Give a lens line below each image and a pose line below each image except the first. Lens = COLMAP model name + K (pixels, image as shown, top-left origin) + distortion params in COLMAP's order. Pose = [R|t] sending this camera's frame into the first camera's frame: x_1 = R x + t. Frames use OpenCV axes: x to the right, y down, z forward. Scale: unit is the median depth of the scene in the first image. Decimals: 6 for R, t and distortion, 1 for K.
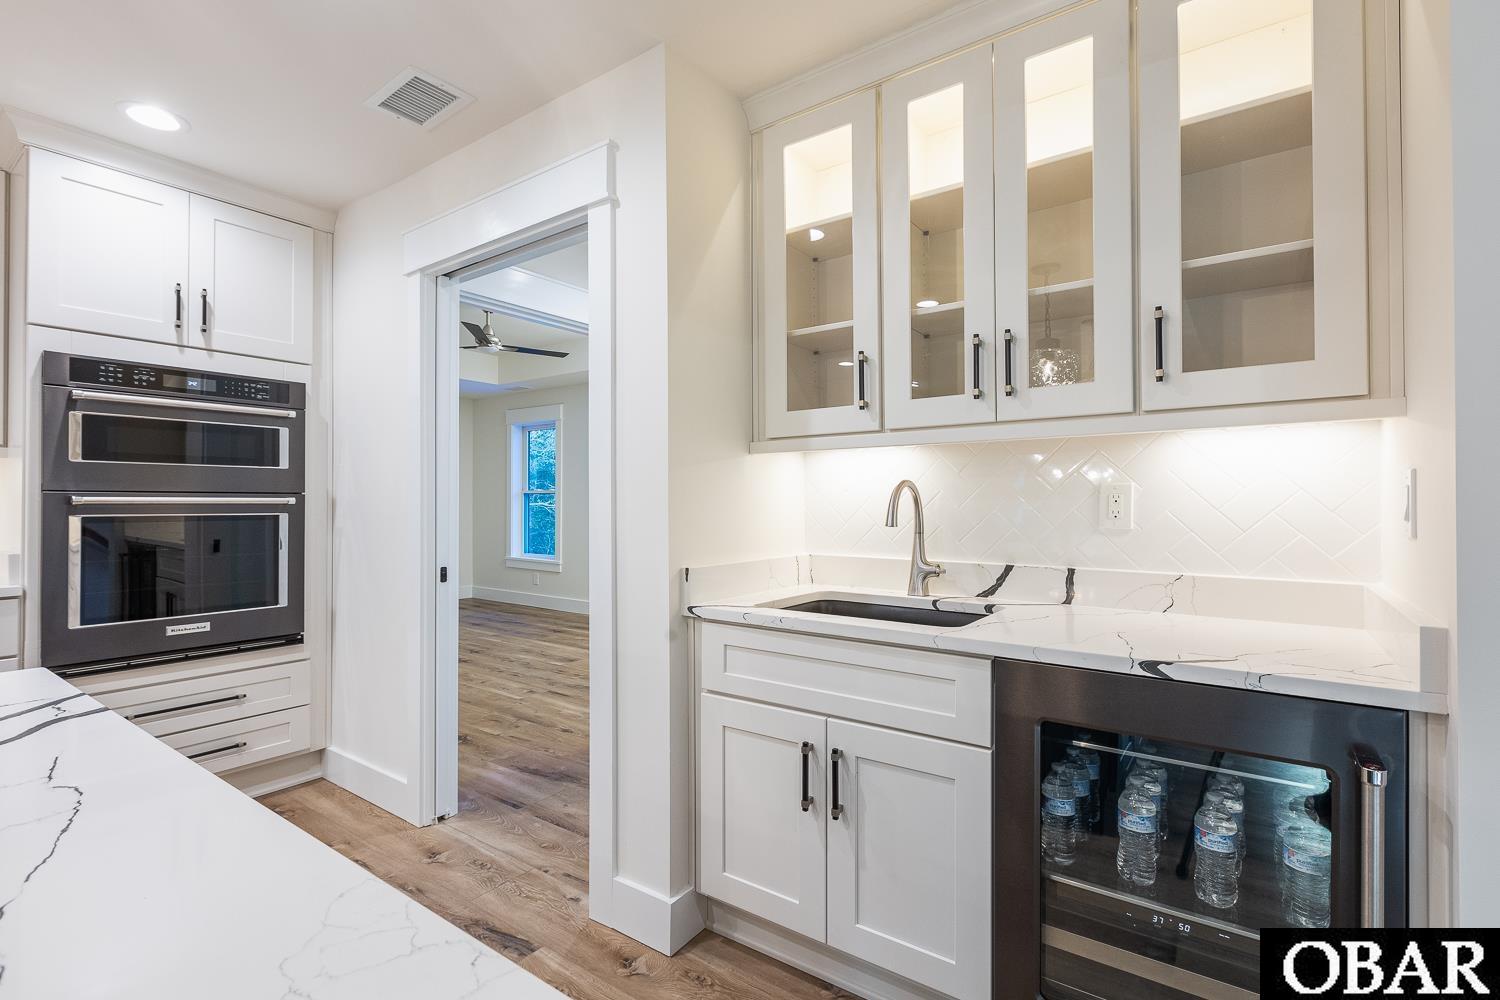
lens RADIAL K [[686.6, 0, 710.6], [0, 686.6, 497.7], [0, 0, 1]] dist [0.022502, 0.000113]
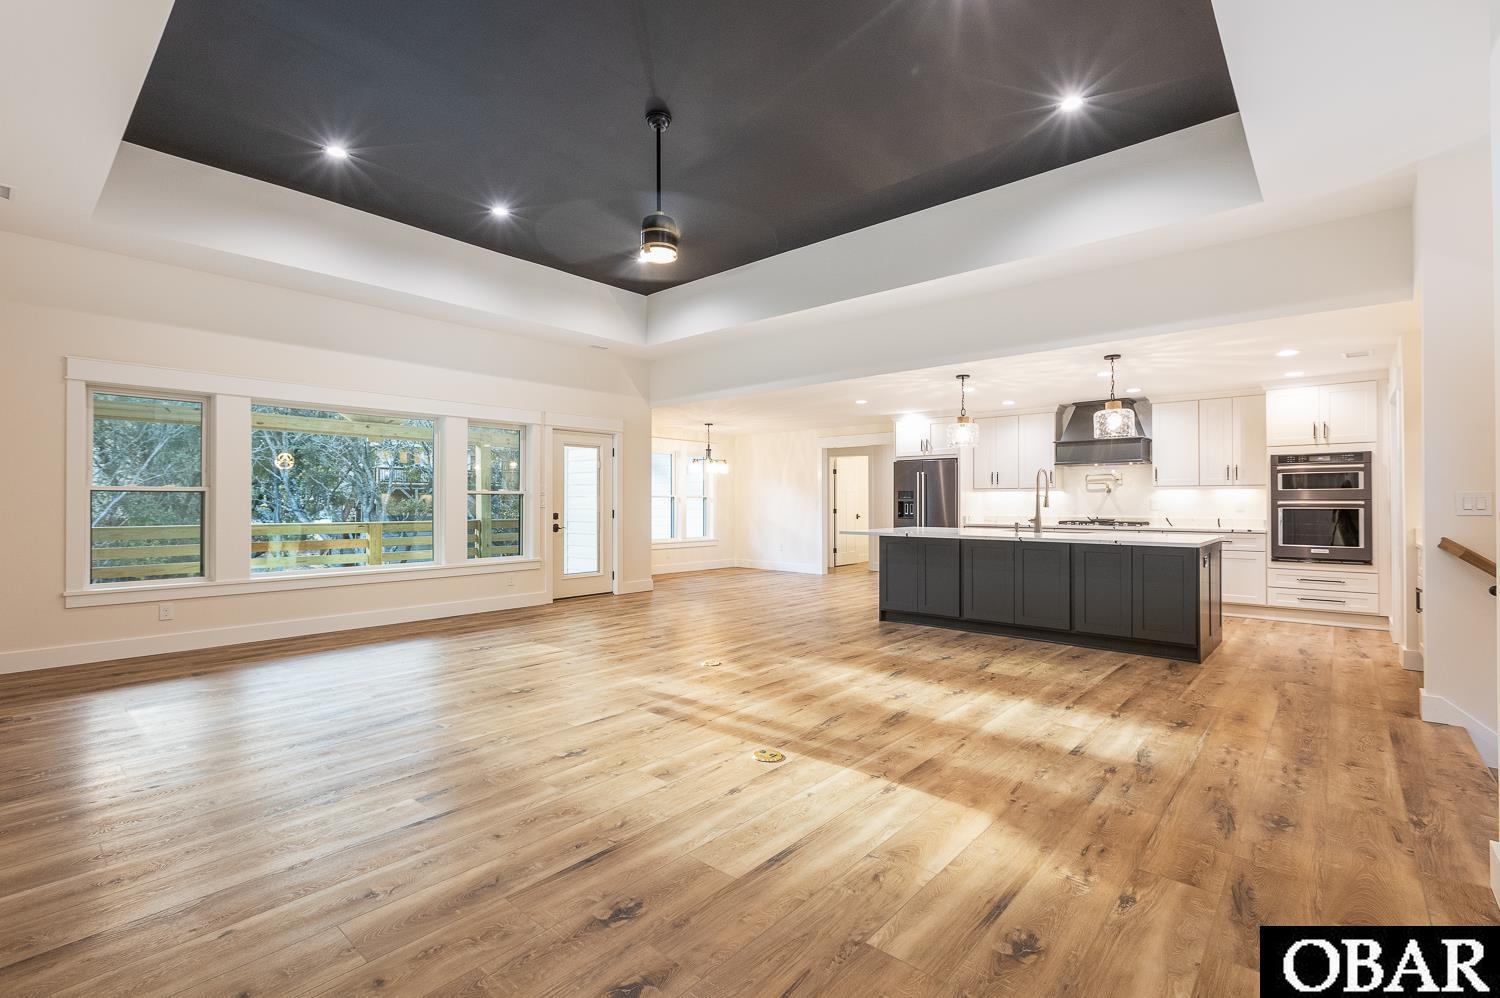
lens RADIAL K [[675.3, 0, 750.0], [0, 675.3, 499.0], [0, 0, 1]] dist [-0.002025, -0.000203]
pose [[-0.067192, -0.006957, -0.997716, 2.412440], [0.008117, 0.999939, -0.007519, -0.010587], [0.997707, -0.008603, -0.067132, -1.220852]]
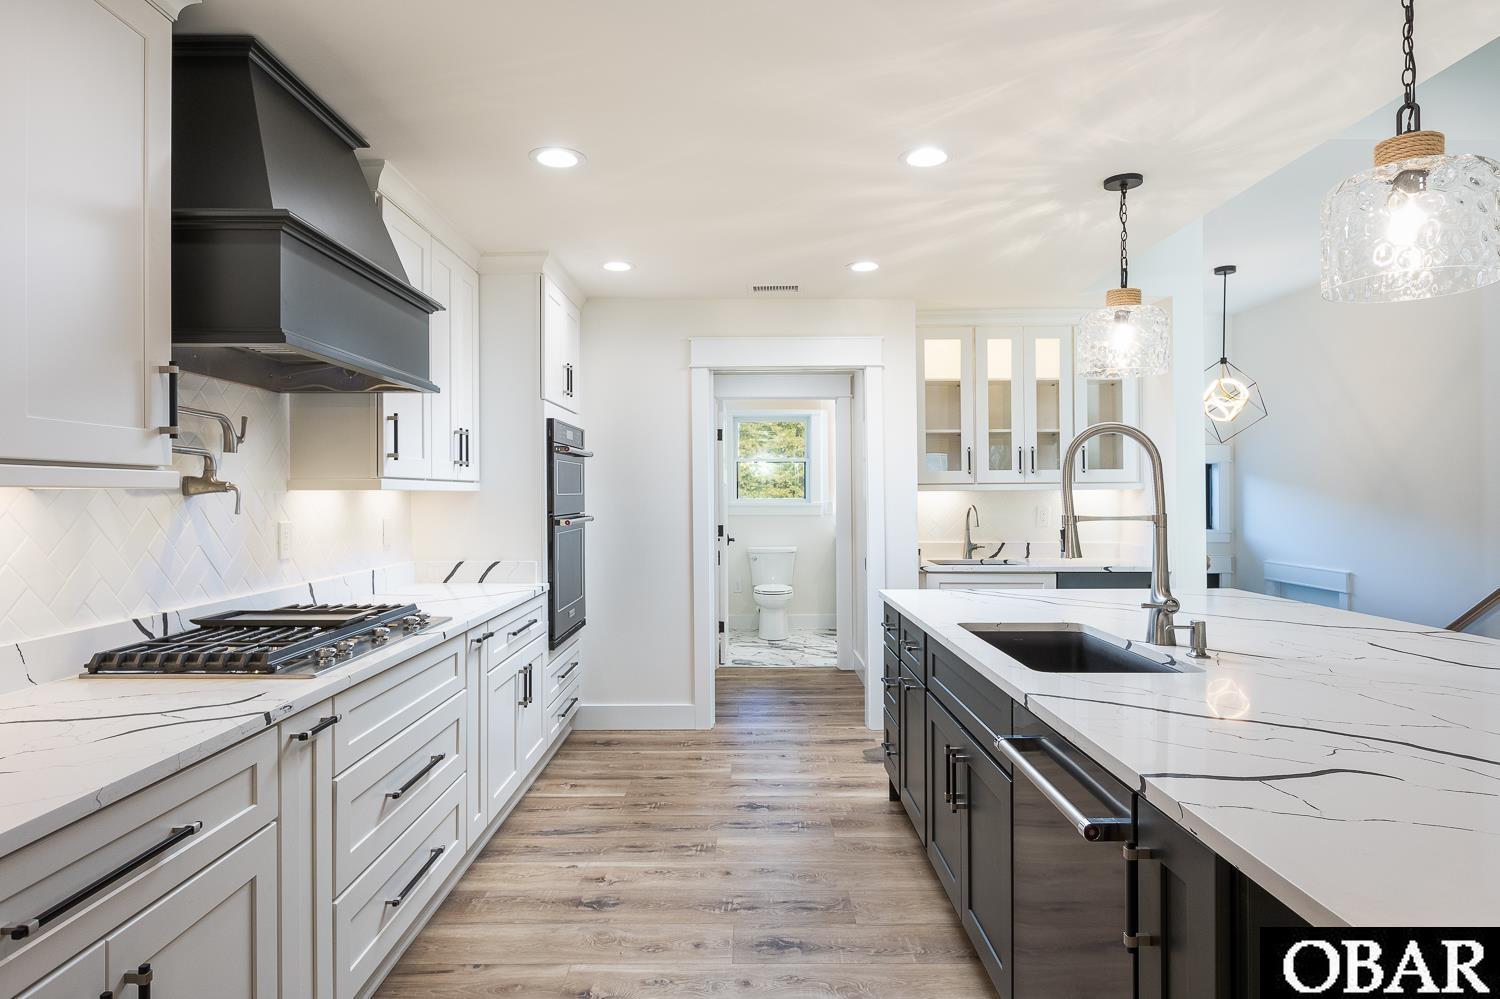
lens RADIAL K [[853.9, 0, 750.0], [0, 853.9, 499.5], [0, 0, 1]] dist [0.000037, 0.000027]
pose [[0.800956, -0.006323, 0.598690, -1.796377], [-0.002722, 0.999895, 0.014202, -0.075513], [-0.598717, -0.013005, 0.800855, -0.689197]]
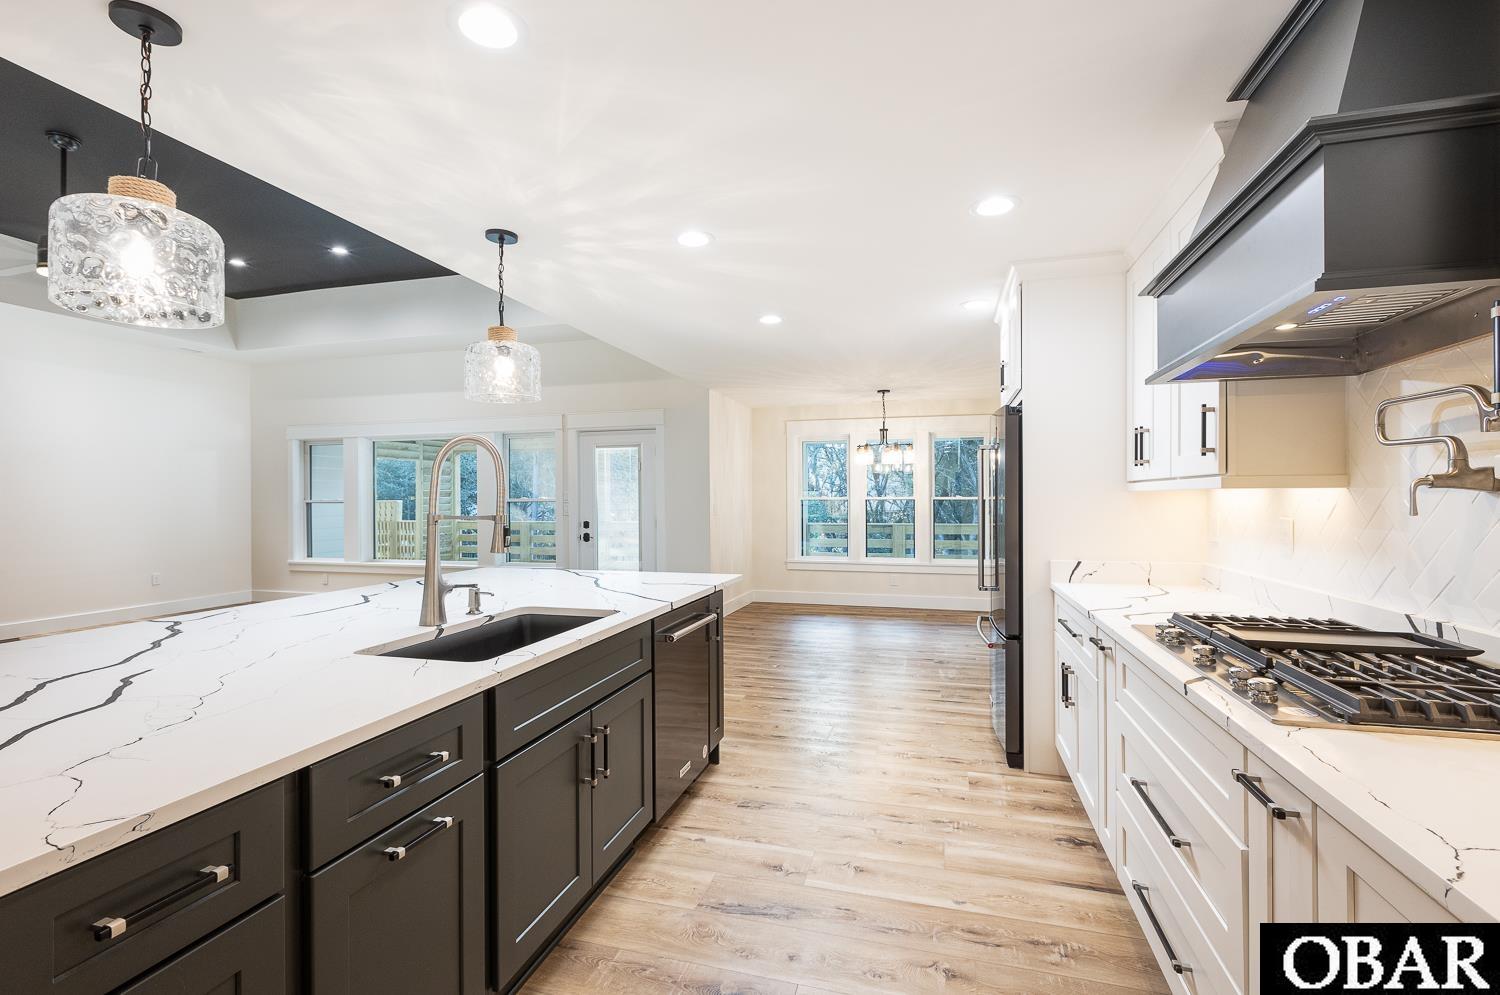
lens RADIAL K [[678.9, 0, 755.7], [0, 678.9, 494.7], [0, 0, 1]] dist [0.004772, 0.000218]
pose [[-0.930180, 0.000475, -0.367105, -0.761547], [0.006163, 0.999878, -0.014323, -0.050556], [0.367053, -0.015586, -0.930069, 1.035402]]
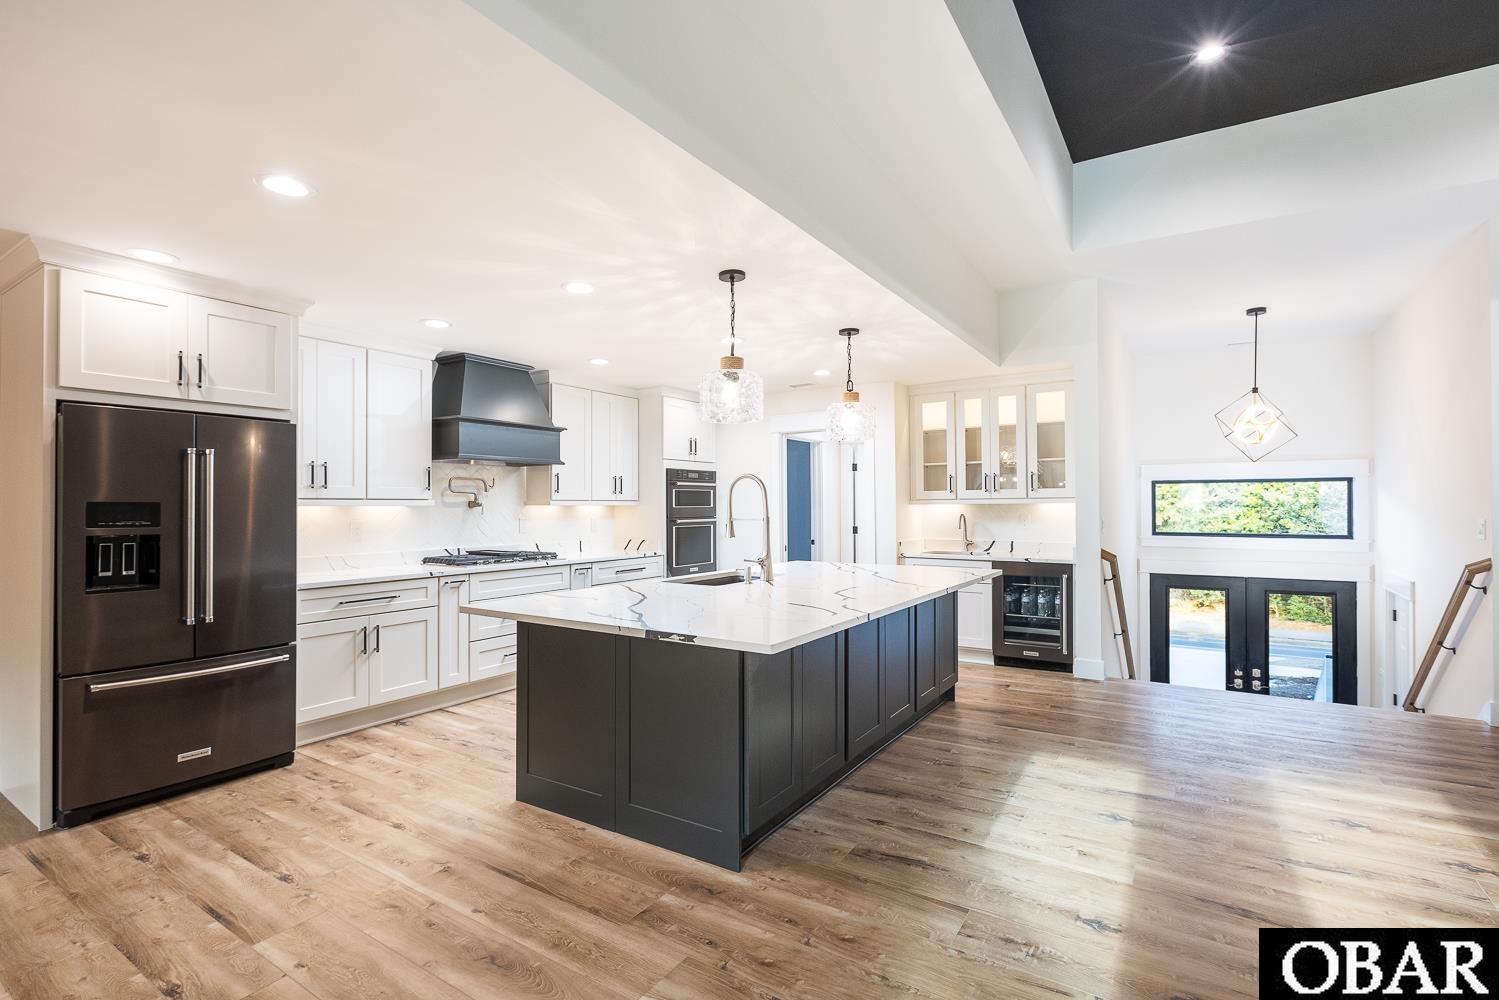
lens RADIAL K [[699.0, 0, 749.5], [0, 699.0, 500.0], [0, 0, 1]] dist [-0.002227, 0.000049]
pose [[0.997469, -0.003363, 0.071027, -0.869338], [0.003142, 0.999990, 0.003220, -0.096771], [-0.071037, -0.002989, 0.997469, -2.006829]]
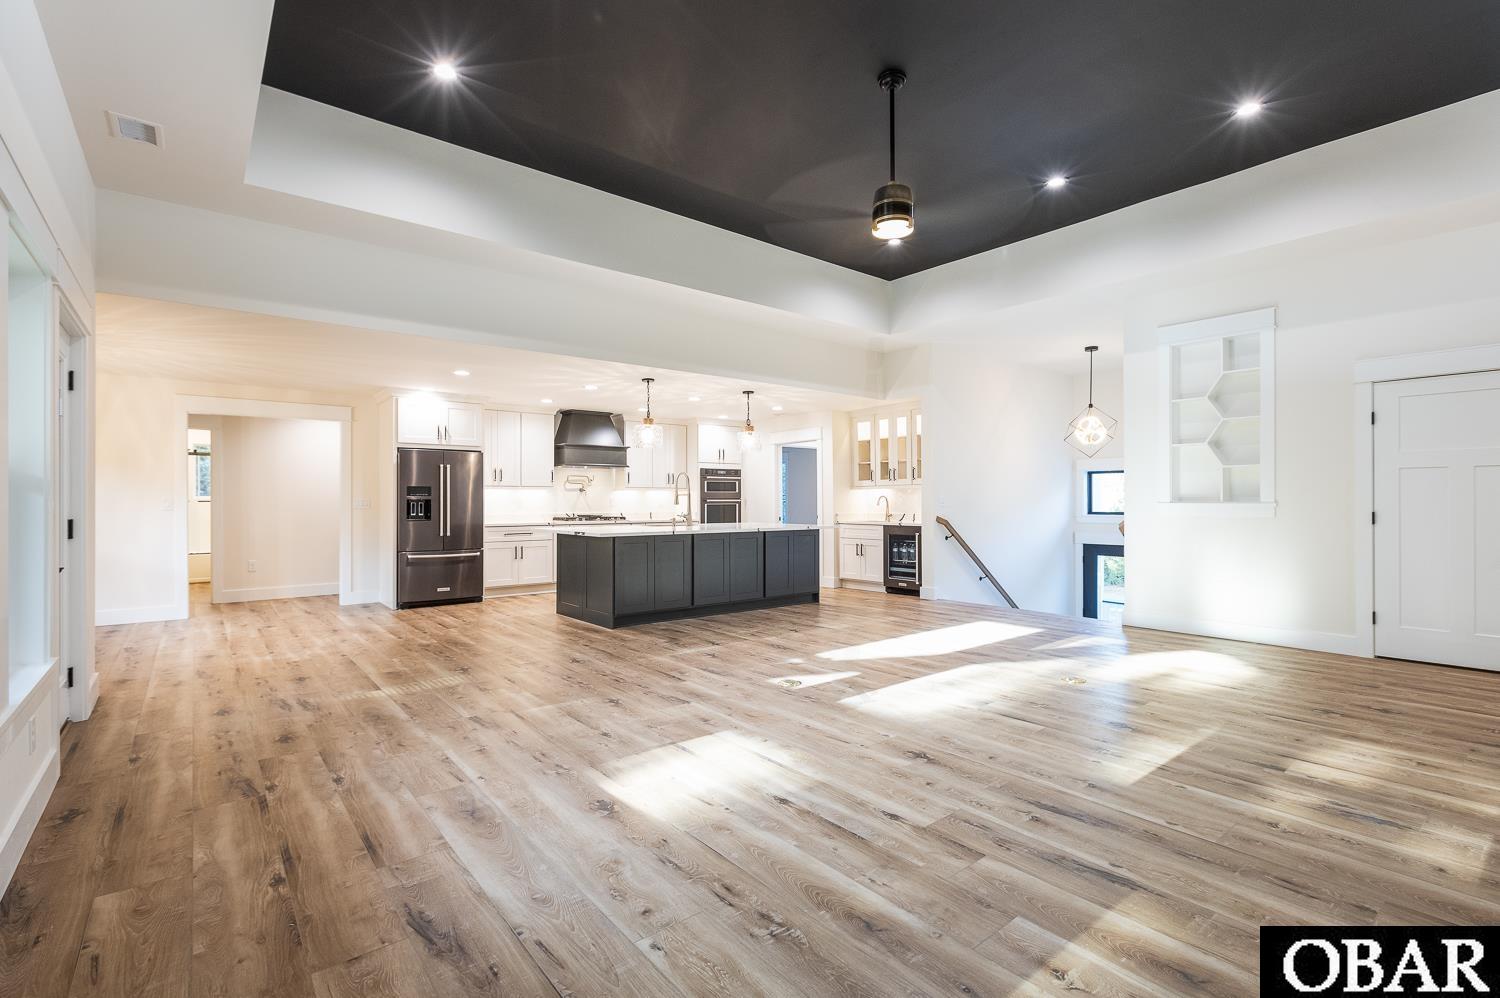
lens RADIAL K [[678.9, 0, 755.7], [0, 678.9, 496.2], [0, 0, 1]] dist [0.004772, 0.000218]
pose [[0.972498, -0.005087, -0.232855, 0.491324], [0.006254, 0.999971, 0.004273, -0.044590], [0.232826, -0.005611, 0.972502, -3.536294]]
